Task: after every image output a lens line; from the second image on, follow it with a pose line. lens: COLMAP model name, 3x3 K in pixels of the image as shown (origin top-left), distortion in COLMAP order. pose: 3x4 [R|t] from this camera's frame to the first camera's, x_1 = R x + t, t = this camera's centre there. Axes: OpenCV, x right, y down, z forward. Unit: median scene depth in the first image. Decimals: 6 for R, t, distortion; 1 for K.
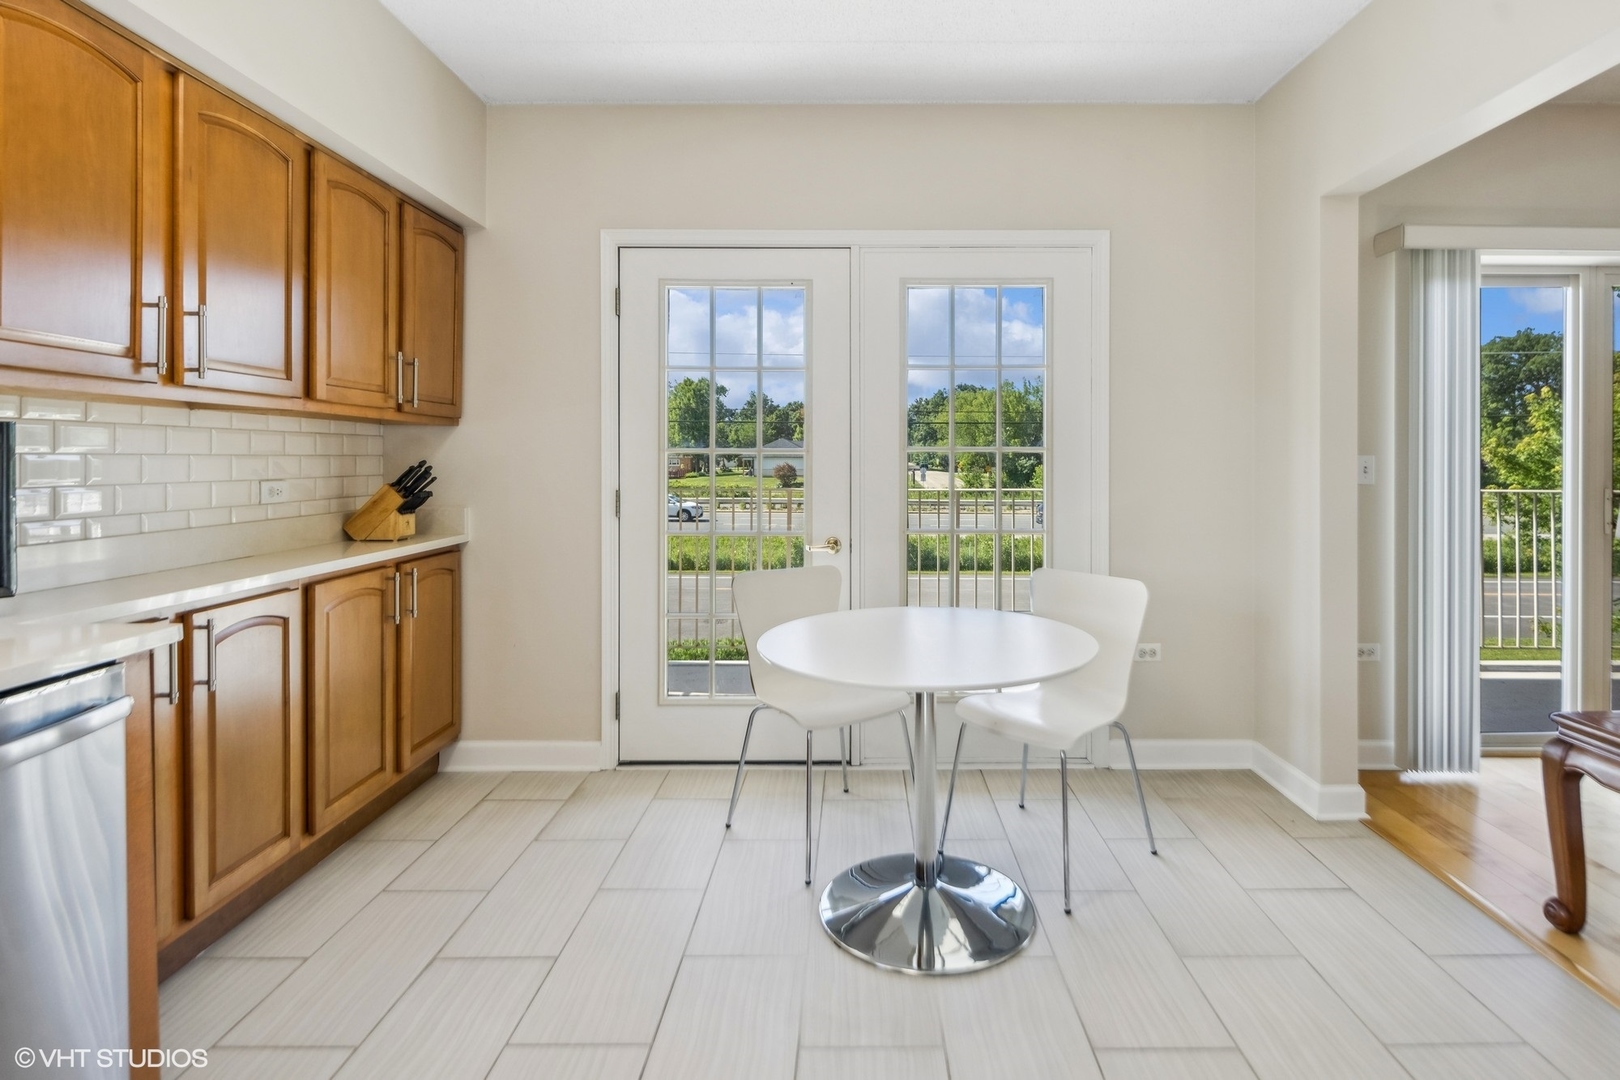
lens RADIAL K [[818.1, 0, 885.3], [0, 818.1, 465.5], [0, 0, 1]] dist [-0.021995, 0.000032]
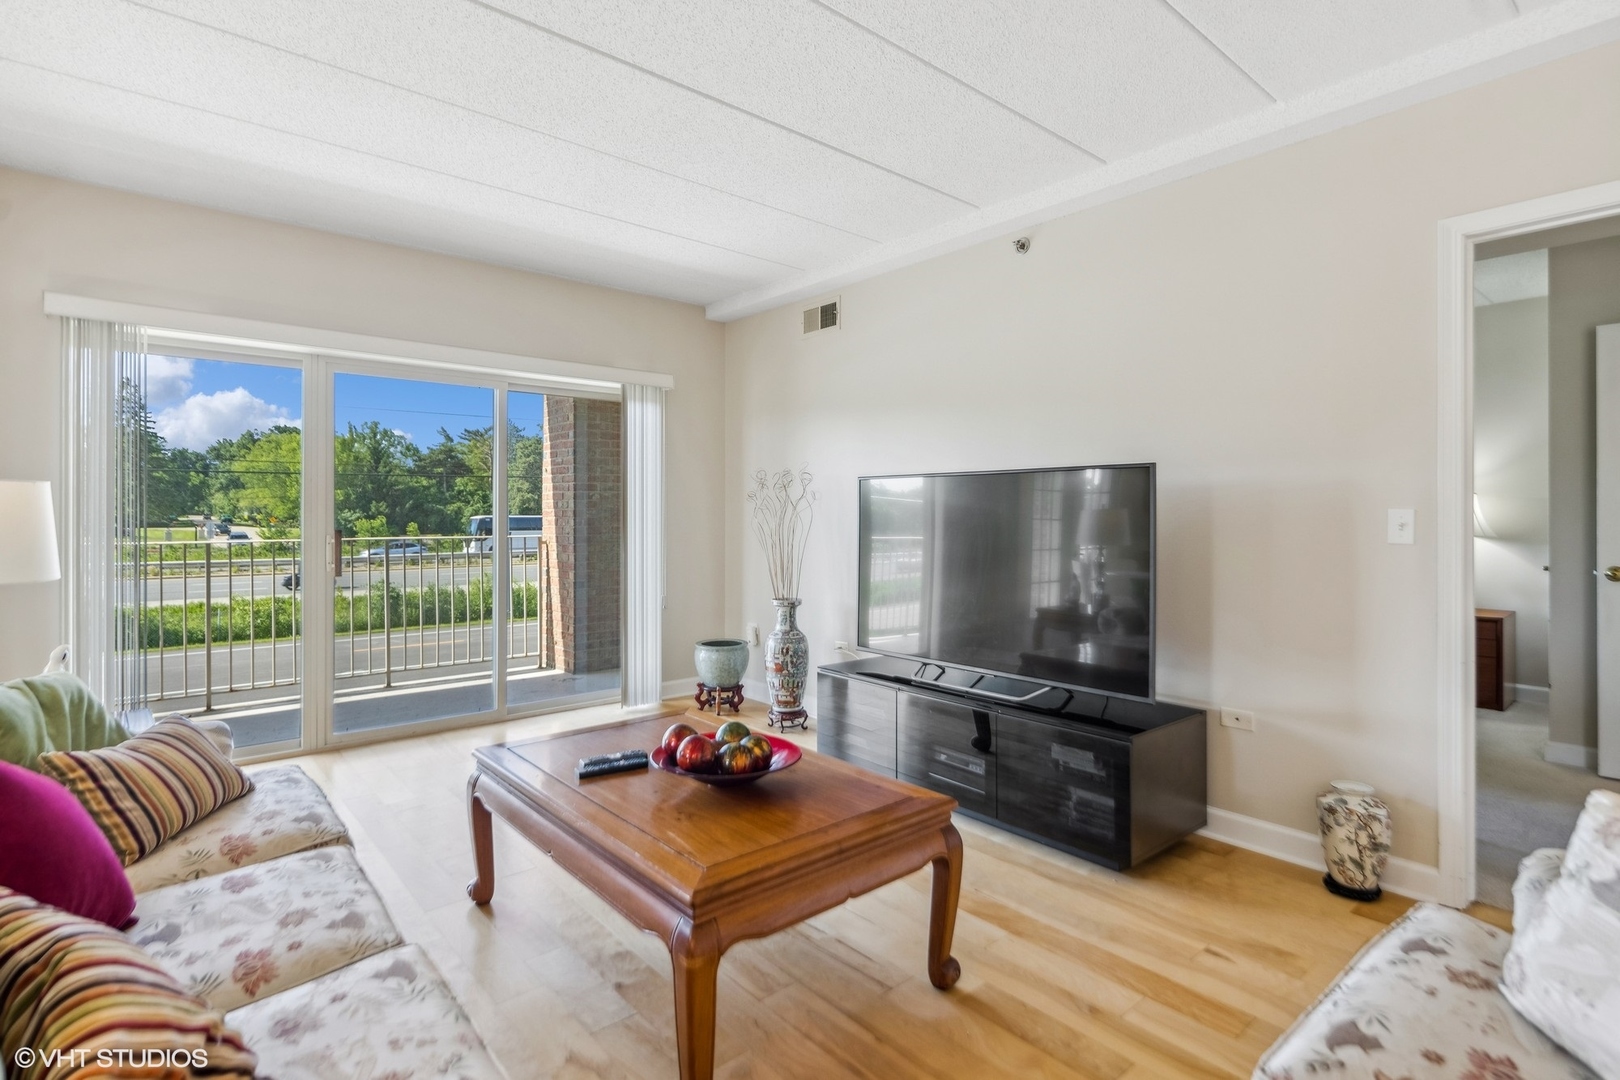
lens RADIAL K [[792.6, 0, 807.5], [0, 792.6, 513.7], [0, 0, 1]] dist [0.000784, 0.000066]
pose [[0.783276, -0.000565, 0.621674, 0.803523], [0.004212, 0.999981, -0.004397, -0.004443], [-0.621660, 0.006063, 0.783264, -0.418705]]
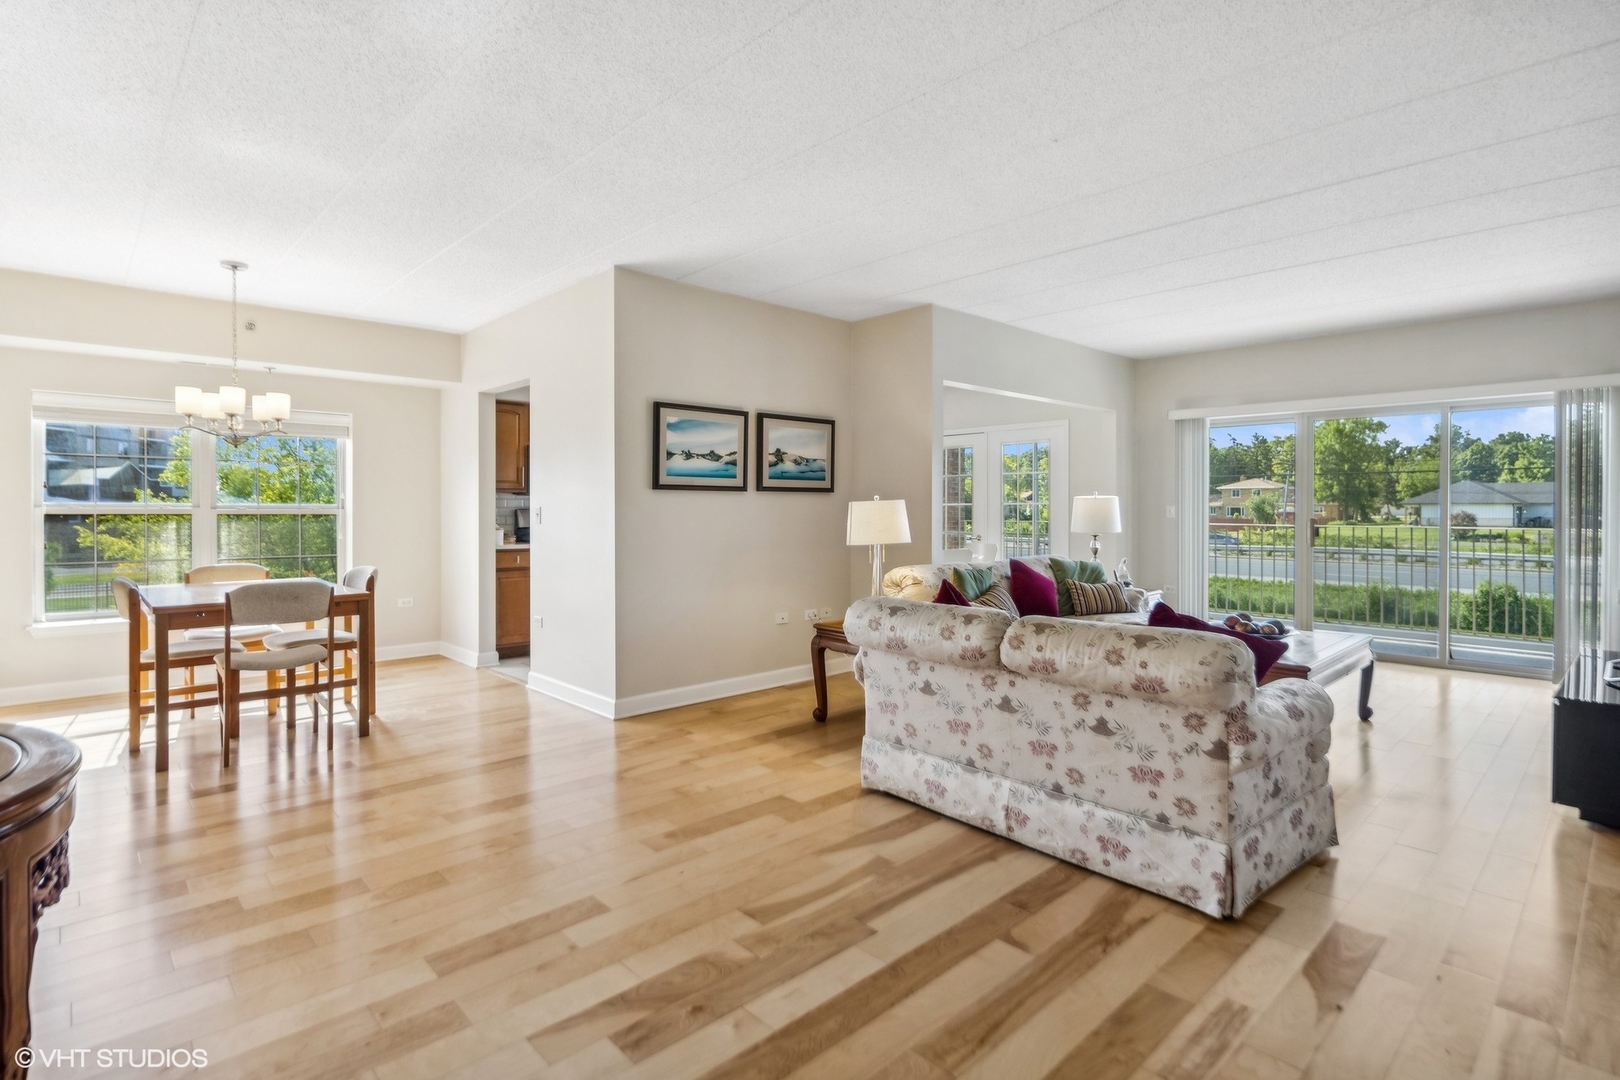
lens RADIAL K [[792.6, 0, 807.5], [0, 792.6, 513.7], [0, 0, 1]] dist [0.000784, 0.000066]
pose [[0.659652, 0.009453, -0.751512, 1.755752], [-0.007025, 0.999955, 0.006411, -0.003612], [0.751538, 0.001050, 0.659689, -1.382491]]
